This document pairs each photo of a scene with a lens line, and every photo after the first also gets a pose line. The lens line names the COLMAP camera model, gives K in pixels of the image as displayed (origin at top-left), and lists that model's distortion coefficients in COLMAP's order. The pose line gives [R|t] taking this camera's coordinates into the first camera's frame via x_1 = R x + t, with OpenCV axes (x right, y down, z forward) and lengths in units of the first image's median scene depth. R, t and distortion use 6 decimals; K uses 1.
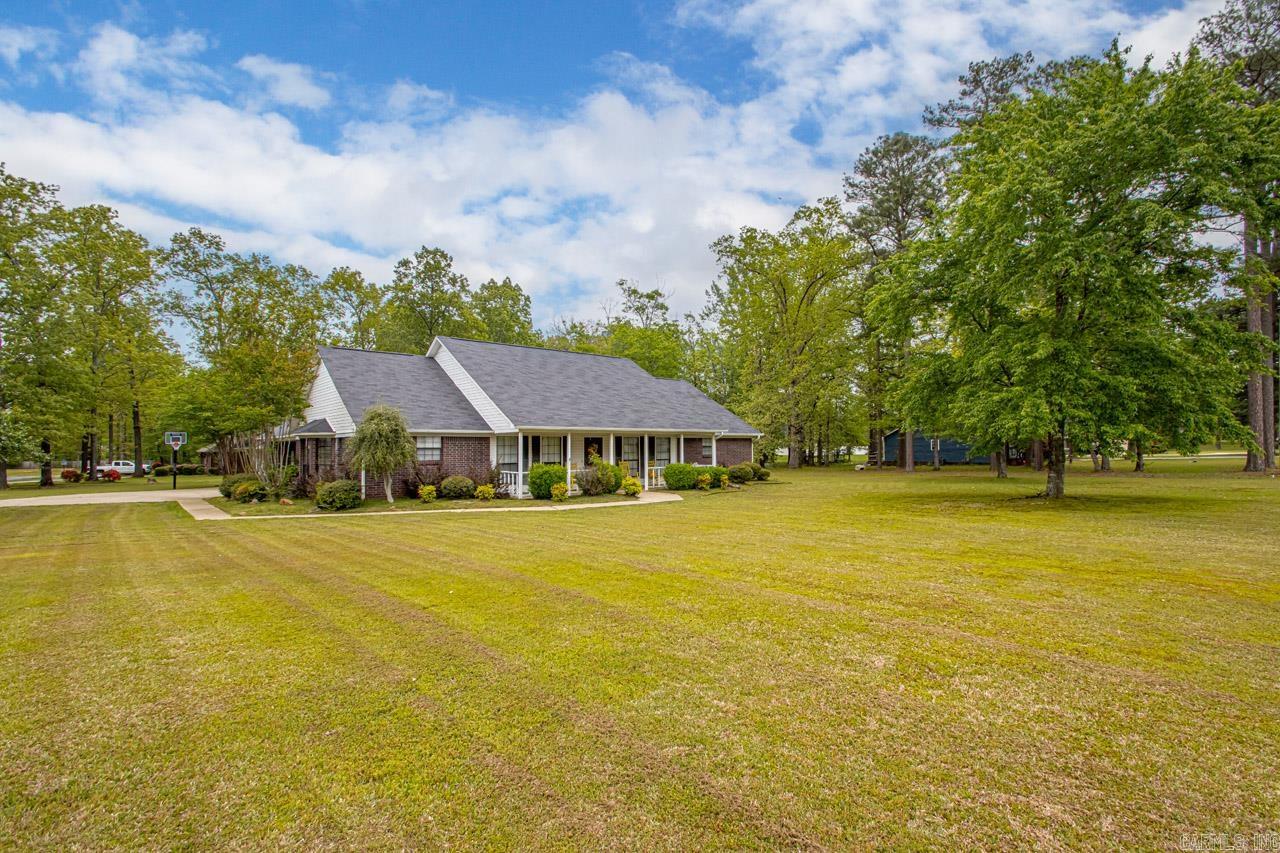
lens RADIAL K [[594.2, 0, 652.3], [0, 594.2, 431.1], [0, 0, 1]] dist [0.020842, -0.018135]
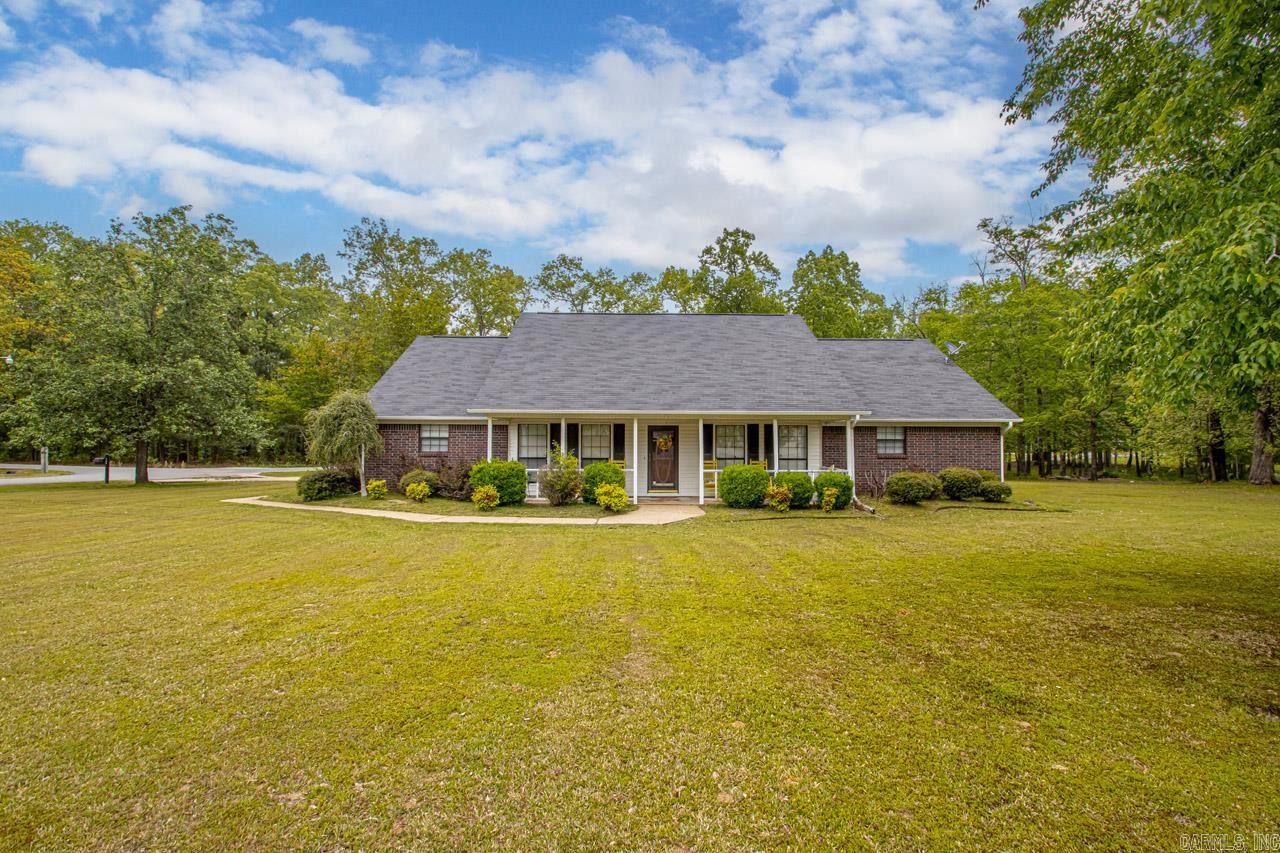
lens RADIAL K [[594.2, 0, 644.4], [0, 594.2, 441.1], [0, 0, 1]] dist [0.020842, -0.018135]
pose [[0.752823, 0.009347, -0.658156, 0.380154], [0.008280, 0.999686, 0.023668, 0.012958], [0.658171, -0.023267, 0.752509, 0.462536]]
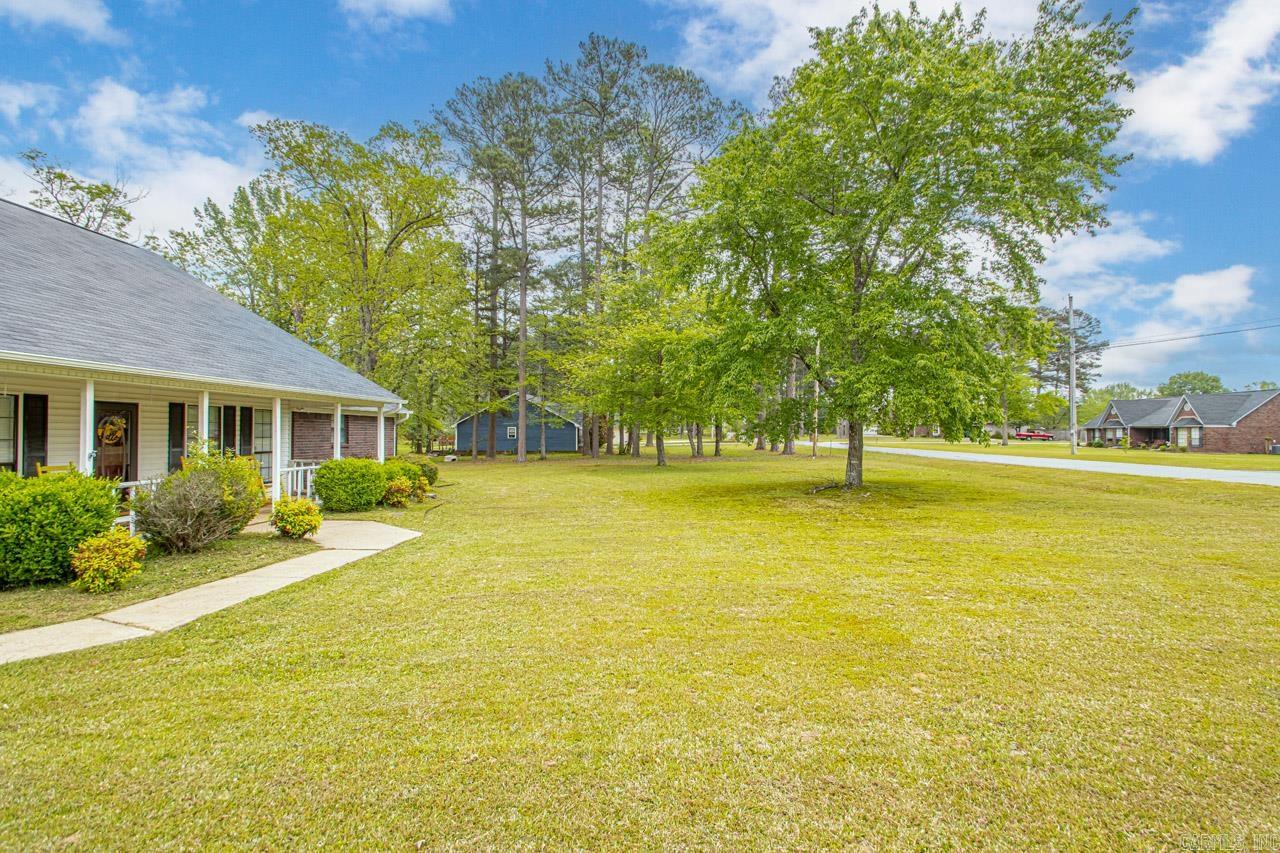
lens RADIAL K [[594.2, 0, 646.1], [0, 594.2, 425.8], [0, 0, 1]] dist [0.020842, -0.018135]
pose [[0.695629, 0.015223, 0.718240, -0.146599], [-0.022008, 0.999758, 0.000126, 0.020404], [-0.718064, -0.015894, 0.695796, 0.459352]]
